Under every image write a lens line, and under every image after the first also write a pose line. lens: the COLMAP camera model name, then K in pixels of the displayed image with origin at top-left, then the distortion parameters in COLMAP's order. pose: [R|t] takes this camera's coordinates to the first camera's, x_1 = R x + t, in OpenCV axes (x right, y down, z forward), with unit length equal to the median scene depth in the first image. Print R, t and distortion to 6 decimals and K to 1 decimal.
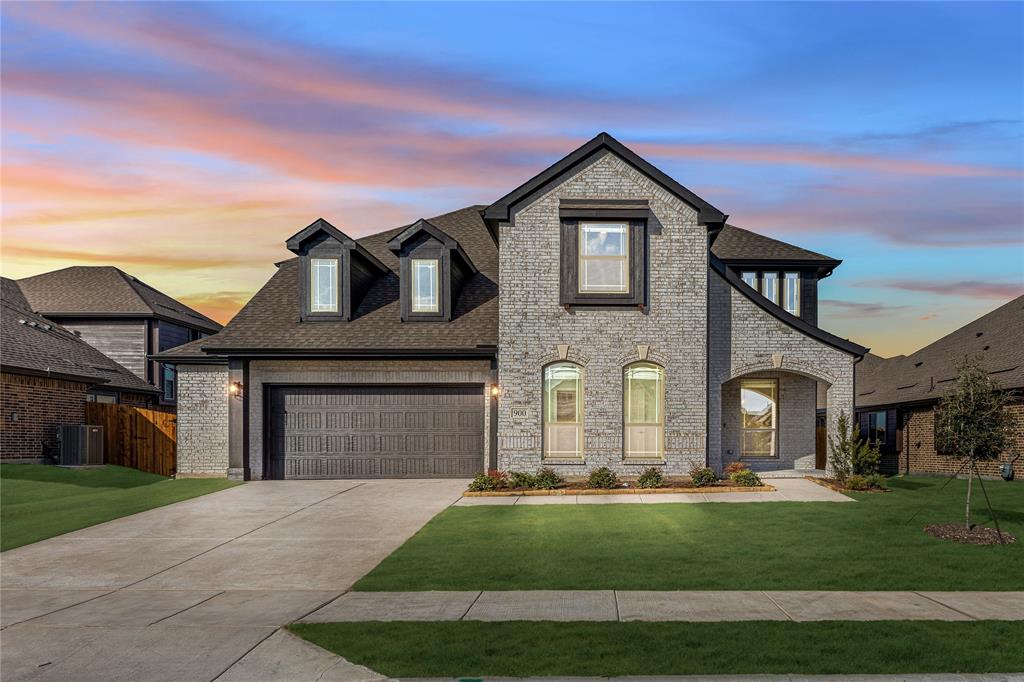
lens RADIAL K [[622.5, 0, 512.0], [0, 622.5, 341.0], [0, 0, 1]] dist [0.000481, 0.000442]
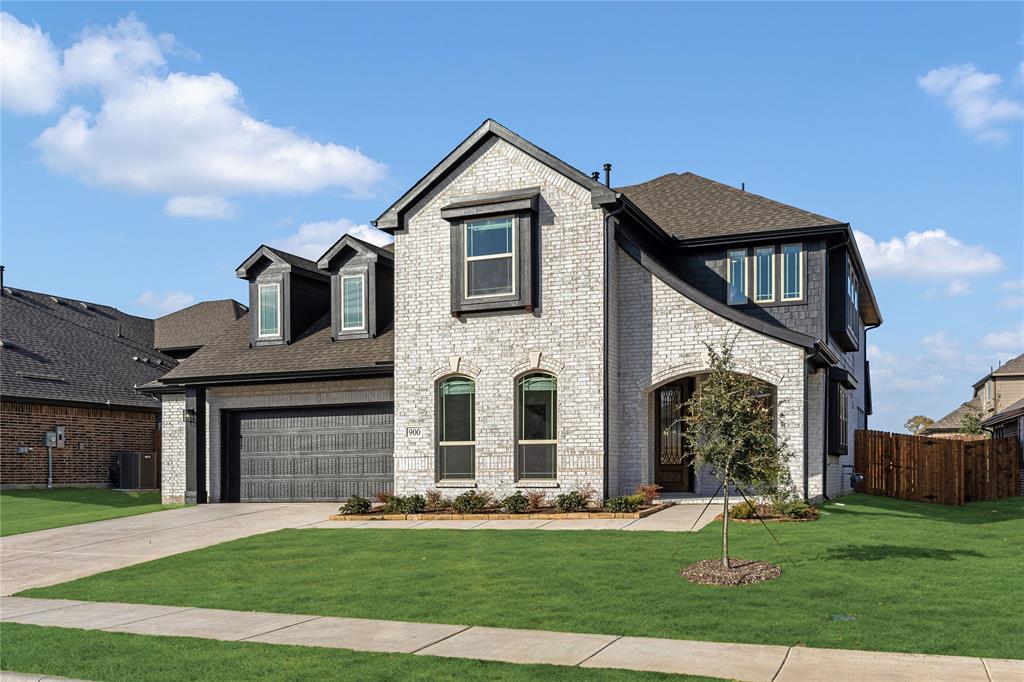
lens RADIAL K [[720.3, 0, 512.0], [0, 720.3, 341.0], [0, 0, 1]] dist [0.002350, -0.000475]
pose [[0.945220, -0.065703, -0.319753, 0.491540], [0.063056, 0.997836, -0.018637, 0.007960], [0.320286, -0.002546, 0.947318, 0.020819]]
